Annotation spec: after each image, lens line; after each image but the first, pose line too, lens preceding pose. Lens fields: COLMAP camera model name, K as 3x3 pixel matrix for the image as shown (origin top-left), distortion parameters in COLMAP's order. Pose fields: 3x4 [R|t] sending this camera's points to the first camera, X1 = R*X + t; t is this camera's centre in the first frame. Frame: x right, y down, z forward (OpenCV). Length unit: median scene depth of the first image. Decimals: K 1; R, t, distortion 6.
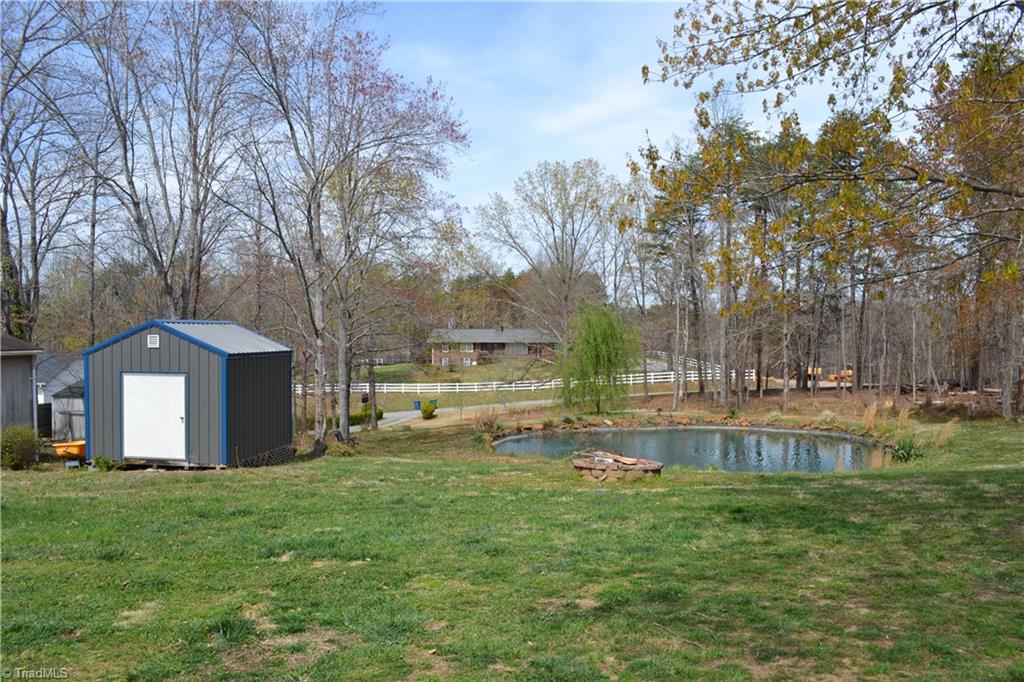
lens RADIAL K [[798.5, 0, 512.0], [0, 798.5, 340.0], [0, 0, 1]] dist [-0.051502, -0.006144]
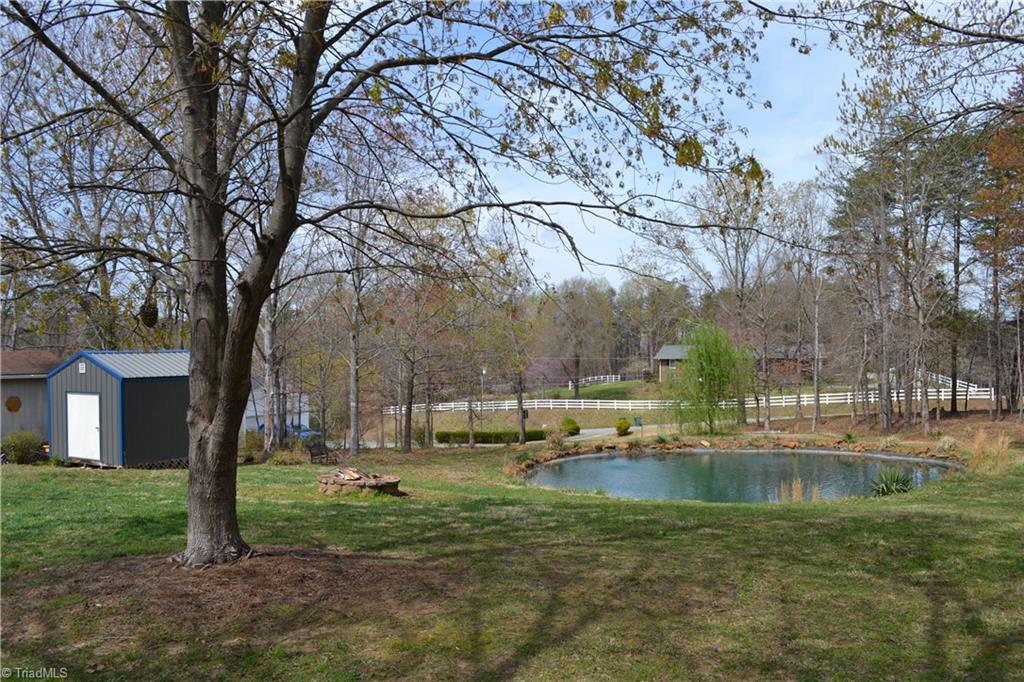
lens RADIAL K [[798.5, 0, 512.2], [0, 798.5, 344.4], [0, 0, 1]] dist [-0.051502, -0.006144]
pose [[0.935222, -0.015392, -0.353728, 0.257684], [0.010390, 0.999817, -0.016036, -0.003681], [0.353910, 0.011322, 0.935211, 0.016936]]
